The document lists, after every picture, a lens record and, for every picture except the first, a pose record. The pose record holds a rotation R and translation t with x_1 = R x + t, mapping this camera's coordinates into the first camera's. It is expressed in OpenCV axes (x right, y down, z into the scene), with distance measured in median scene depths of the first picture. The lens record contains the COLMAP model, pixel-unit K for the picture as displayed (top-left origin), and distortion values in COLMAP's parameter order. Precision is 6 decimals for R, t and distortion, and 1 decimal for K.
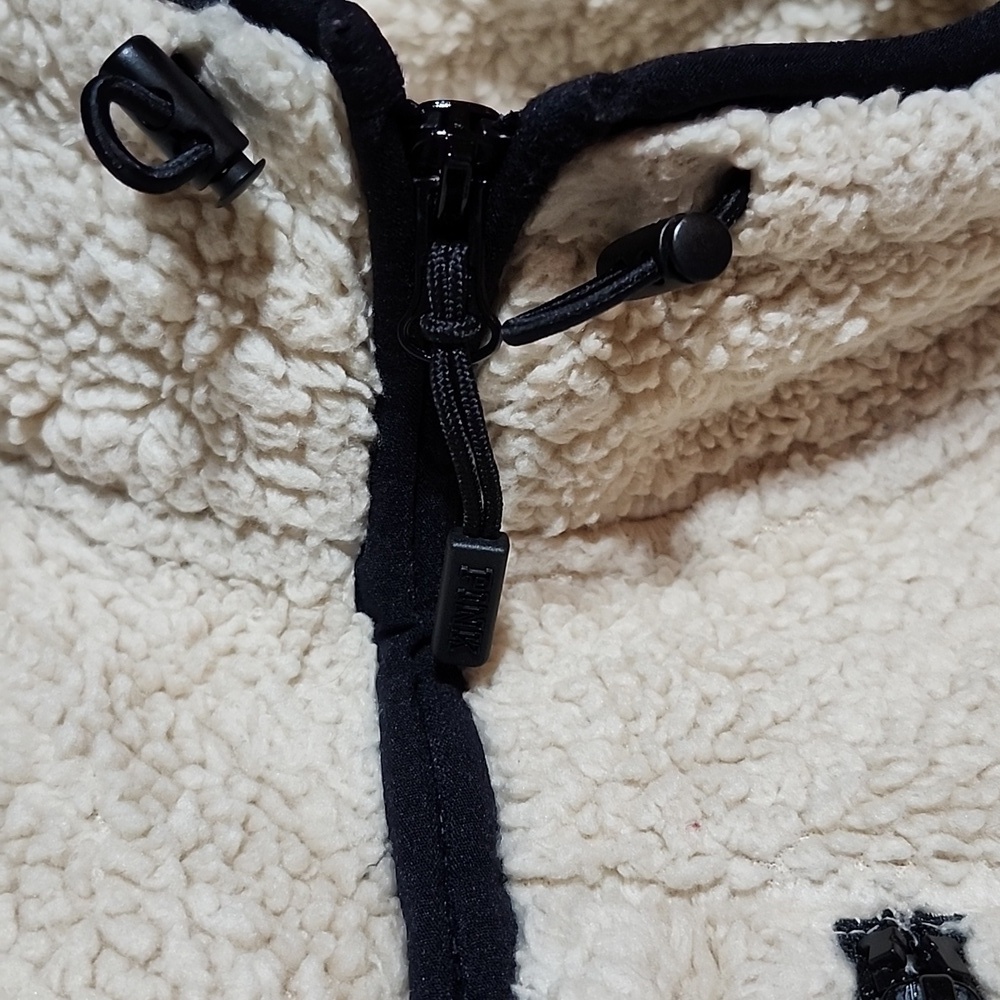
lens RADIAL K [[1522.0, 0, 500.0], [0, 1522.0, 500.0], [0, 0, 1]] dist [0.150291, -0.280901]
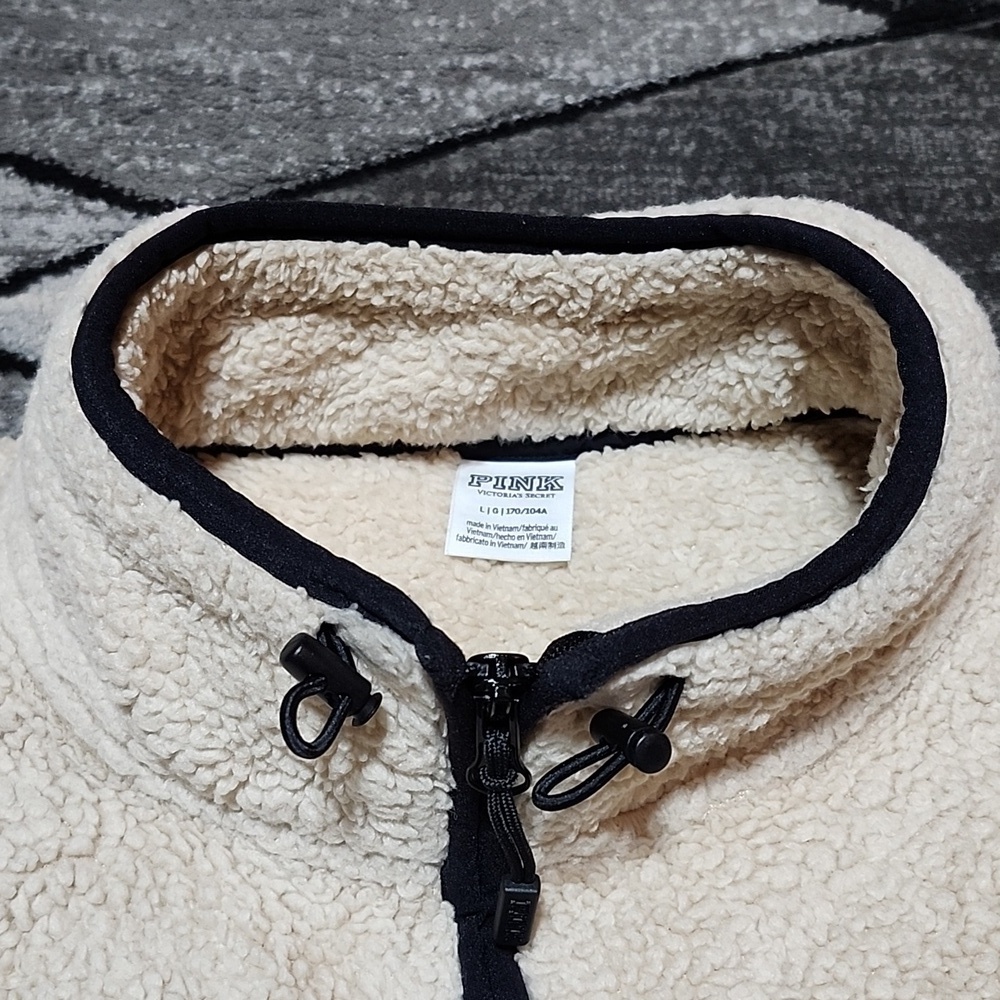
lens RADIAL K [[1522.0, 0, 500.0], [0, 1522.0, 500.0], [0, 0, 1]] dist [0.150291, -0.280901]
pose [[0.999205, -0.034970, -0.019144, 0.007830], [0.037696, 0.985029, 0.168218, -0.595943], [0.012975, -0.168806, 0.985564, -0.473177]]
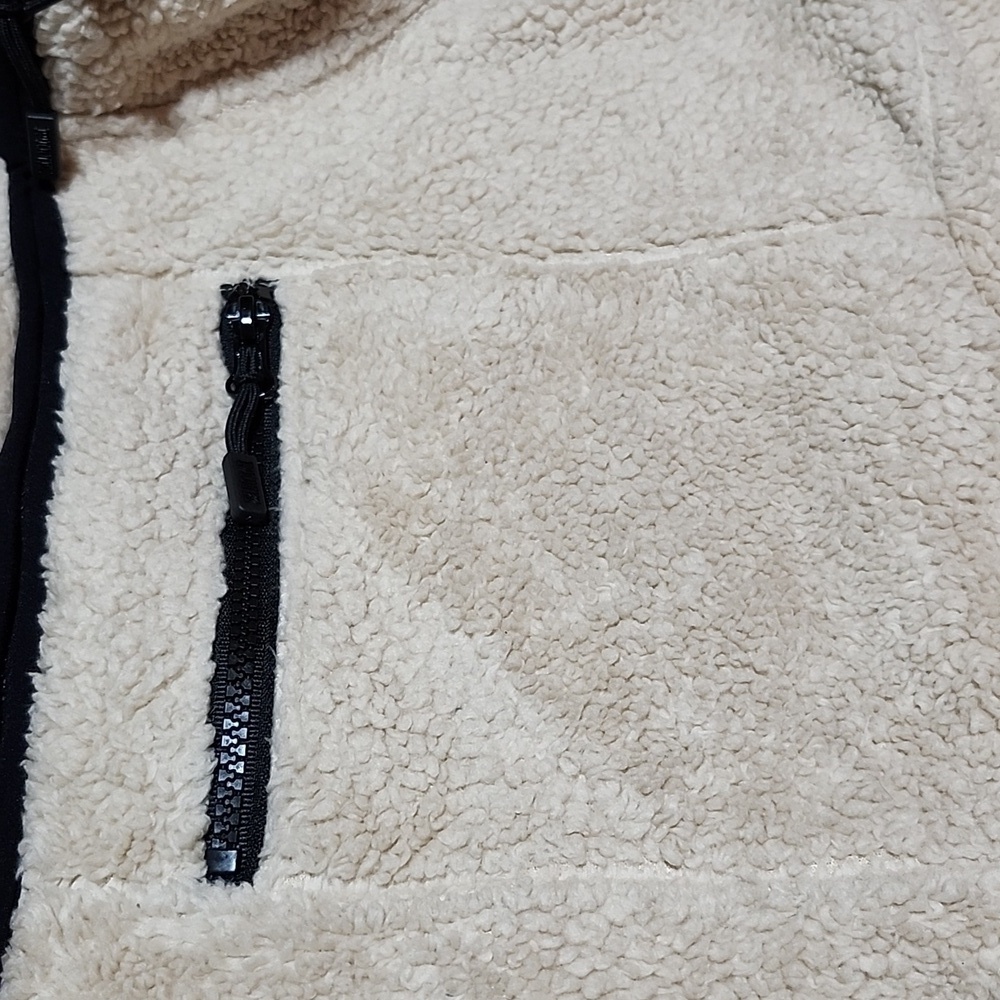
lens RADIAL K [[1522.0, 0, 500.0], [0, 1522.0, 500.0], [0, 0, 1]] dist [0.150291, -0.280901]
pose [[0.997889, -0.056766, 0.031547, 0.479395], [0.048877, 0.976319, 0.210744, 0.118130], [-0.042763, -0.208758, 0.977032, -1.112649]]
